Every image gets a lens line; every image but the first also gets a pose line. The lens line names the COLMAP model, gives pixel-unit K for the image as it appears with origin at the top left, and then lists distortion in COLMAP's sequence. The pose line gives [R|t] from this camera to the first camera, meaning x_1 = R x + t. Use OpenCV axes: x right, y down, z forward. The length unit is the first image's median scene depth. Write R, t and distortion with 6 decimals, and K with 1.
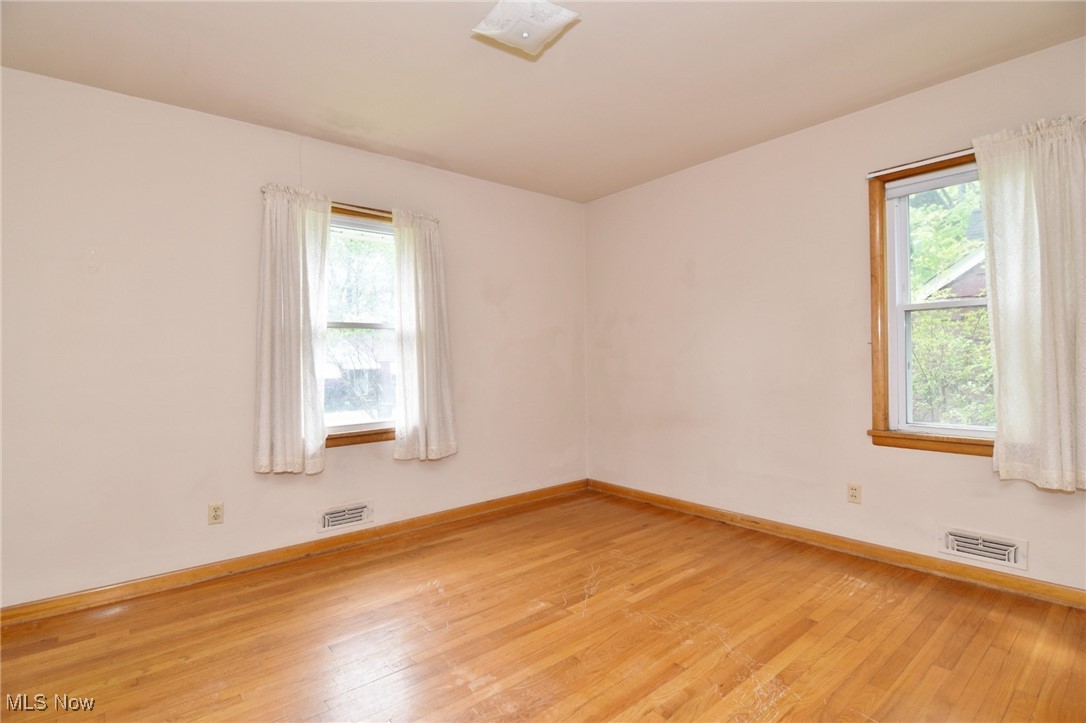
lens RADIAL K [[539.0, 0, 543.0], [0, 539.0, 361.5], [0, 0, 1]] dist [-0.004924, -0.010089]
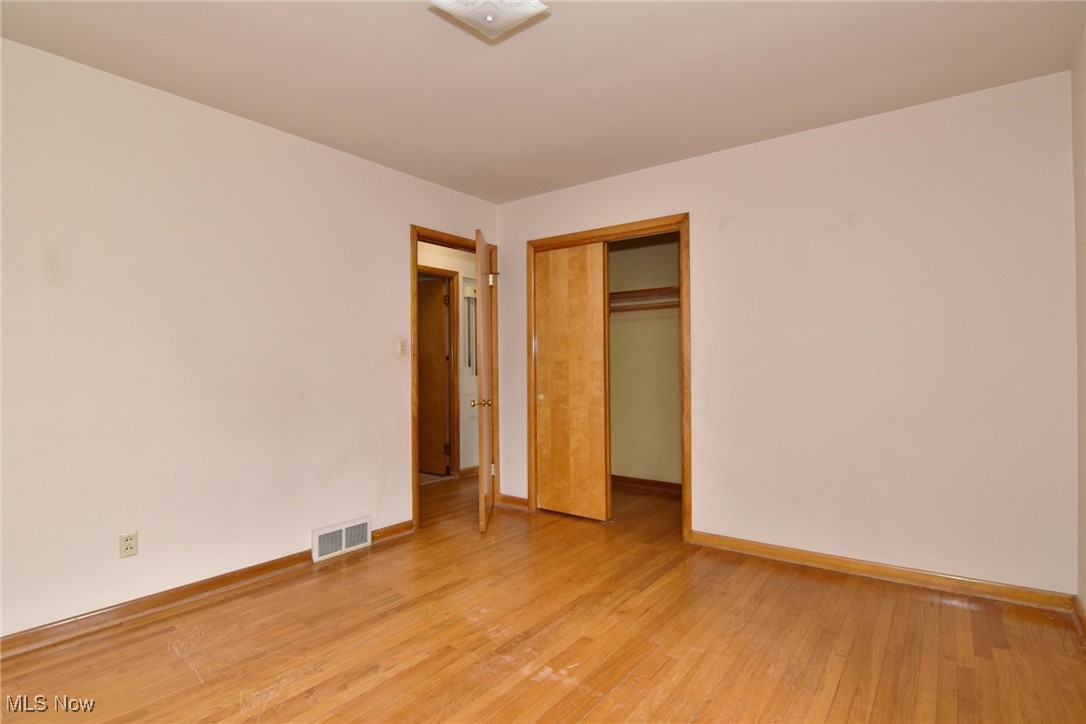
lens RADIAL K [[539.0, 0, 543.0], [0, 539.0, 362.0], [0, 0, 1]] dist [-0.004924, -0.010089]
pose [[-0.974671, 0.023840, -0.222371, 0.102605], [0.025597, 0.999660, -0.005023, -0.010928], [0.222176, -0.010588, -0.974949, 2.000980]]
